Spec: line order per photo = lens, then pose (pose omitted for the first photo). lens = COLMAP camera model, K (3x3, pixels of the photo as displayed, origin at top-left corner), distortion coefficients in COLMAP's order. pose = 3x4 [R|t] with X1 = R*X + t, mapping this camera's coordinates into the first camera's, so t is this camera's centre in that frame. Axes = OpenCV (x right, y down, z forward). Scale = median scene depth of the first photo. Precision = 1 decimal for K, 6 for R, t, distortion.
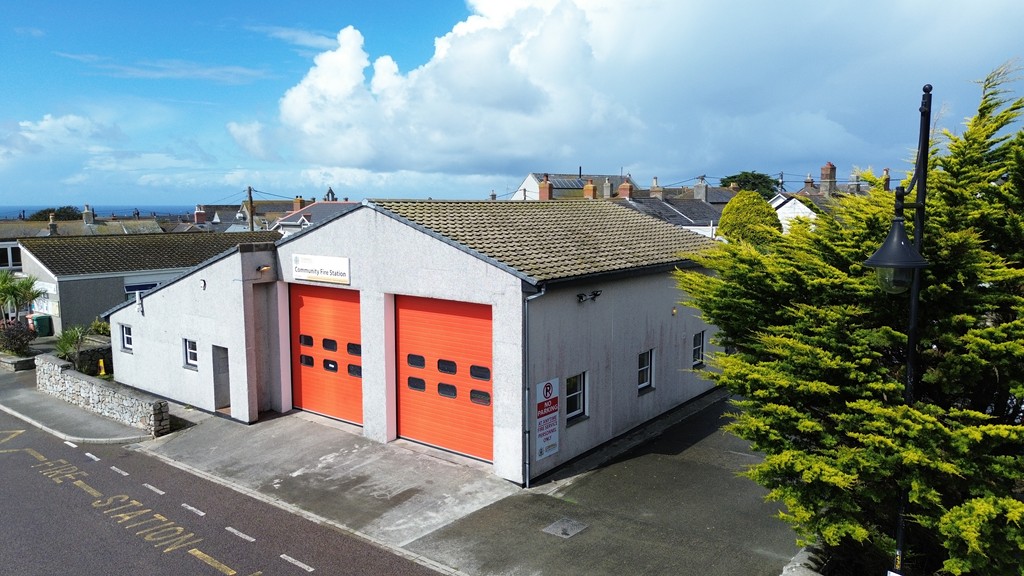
lens RADIAL K [[724.0, 0, 511.3], [0, 724.0, 284.9], [0, 0, 1]] dist [0.073140, -0.068677]
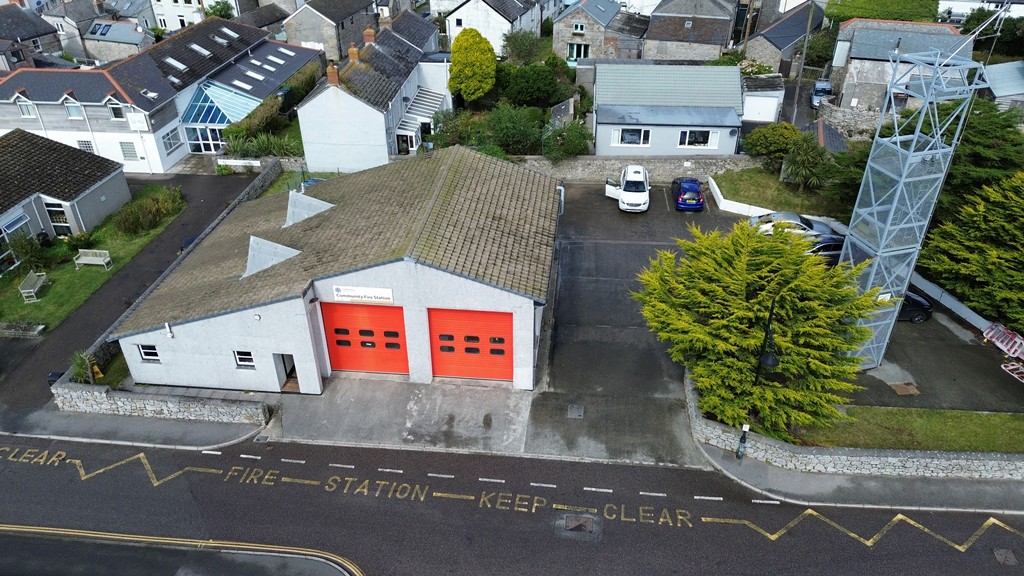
lens RADIAL K [[724.0, 0, 512.9], [0, 724.0, 285.5], [0, 0, 1]] dist [0.073140, -0.068677]
pose [[0.848303, -0.282340, 0.447958, -0.715559], [0.062588, 0.893517, 0.444645, -0.732129], [-0.525799, -0.349157, 0.775644, -0.317466]]
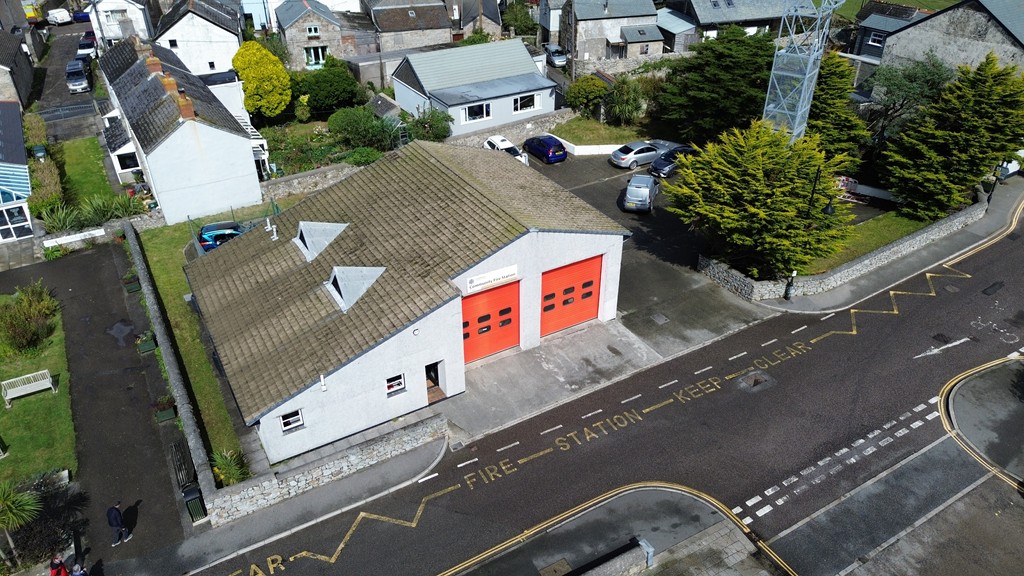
lens RADIAL K [[724.0, 0, 512.5], [0, 724.0, 285.3], [0, 0, 1]] dist [0.073140, -0.068677]
pose [[0.370201, -0.492569, 0.787609, -1.582141], [0.110306, 0.865157, 0.489220, -0.817389], [-0.922379, -0.094231, 0.374615, 0.421732]]
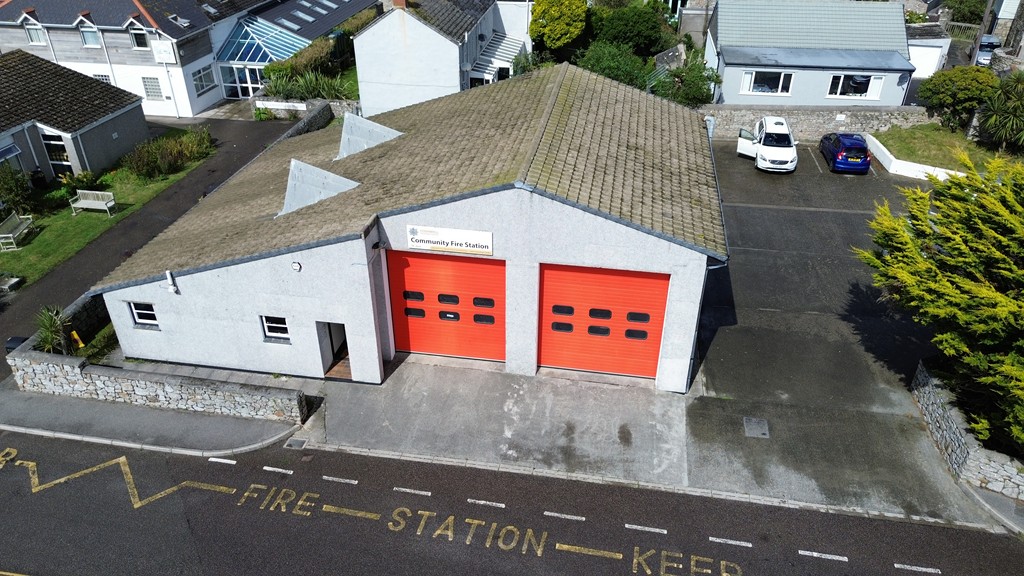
lens RADIAL K [[724.0, 0, 512.2], [0, 724.0, 285.7], [0, 0, 1]] dist [0.073140, -0.068677]
pose [[0.878749, -0.243869, 0.410278, -0.665581], [0.048866, 0.901063, 0.430927, -0.426838], [-0.474776, -0.358628, 0.803725, 0.143400]]
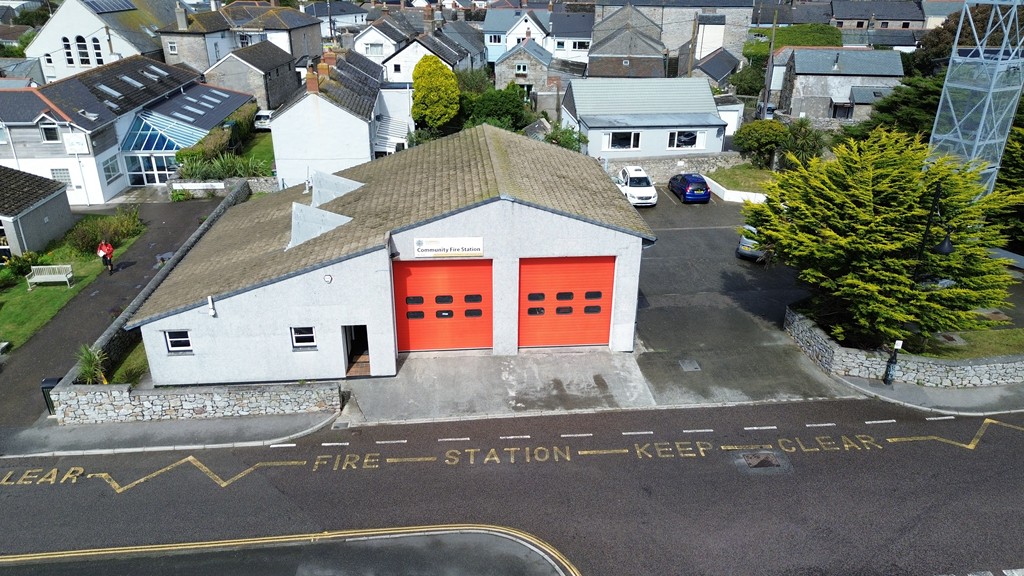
lens RADIAL K [[724.0, 0, 512.4], [0, 724.0, 284.9], [0, 0, 1]] dist [0.073140, -0.068677]
pose [[0.731685, -0.269266, 0.626205, -1.081548], [0.068765, 0.943142, 0.325200, -0.397374], [-0.678165, -0.194883, 0.708599, 0.010849]]
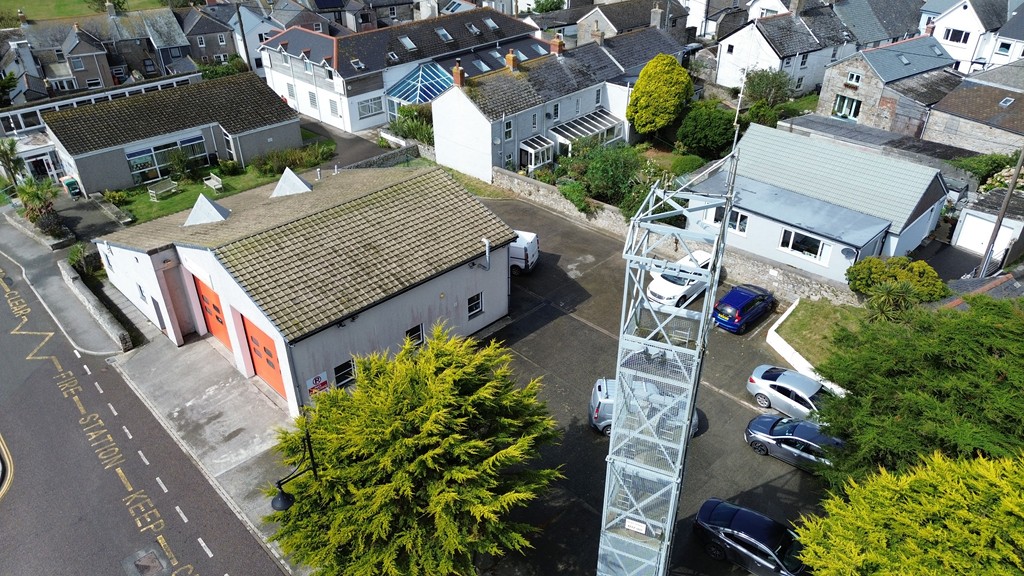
lens RADIAL K [[724.0, 0, 512.7], [0, 724.0, 287.0], [0, 0, 1]] dist [0.073140, -0.068677]
pose [[0.992281, 0.066214, -0.104854, 0.619084], [-0.014523, 0.901750, 0.432014, -0.736323], [0.123157, -0.427156, 0.895751, -0.358879]]
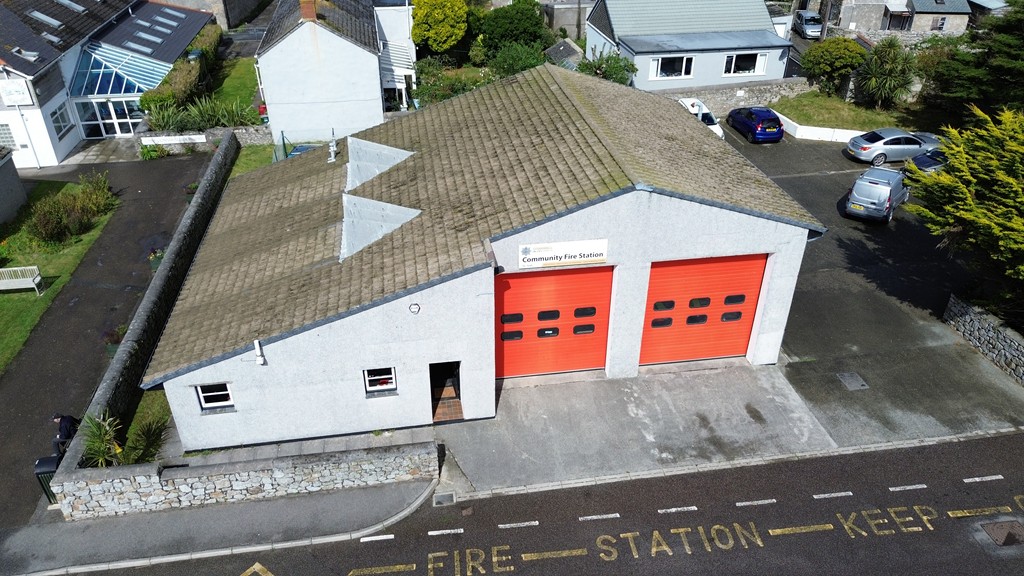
lens RADIAL K [[724.0, 0, 511.9], [0, 724.0, 285.7], [0, 0, 1]] dist [0.073140, -0.068677]
pose [[0.680580, -0.377857, 0.627722, -1.011634], [0.079675, 0.889843, 0.449257, -0.460306], [-0.728328, -0.255742, 0.635715, 0.463015]]
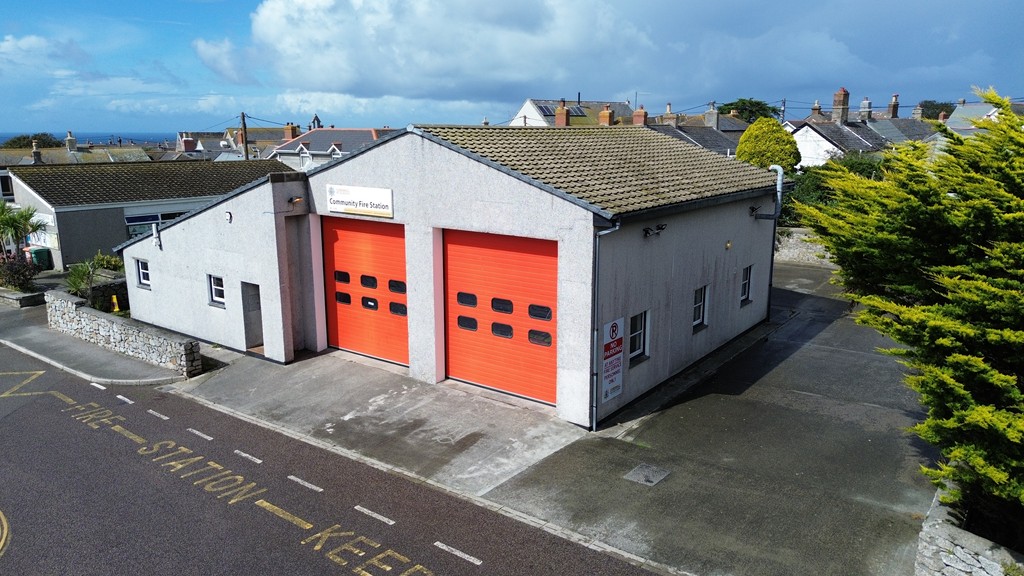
lens RADIAL K [[724.0, 0, 512.1], [0, 724.0, 284.2], [0, 0, 1]] dist [0.073140, -0.068677]
pose [[0.999706, -0.003319, 0.024008, -0.096246], [0.001033, 0.995512, 0.094632, -0.003836], [-0.024214, -0.094579, 0.995223, 0.061487]]
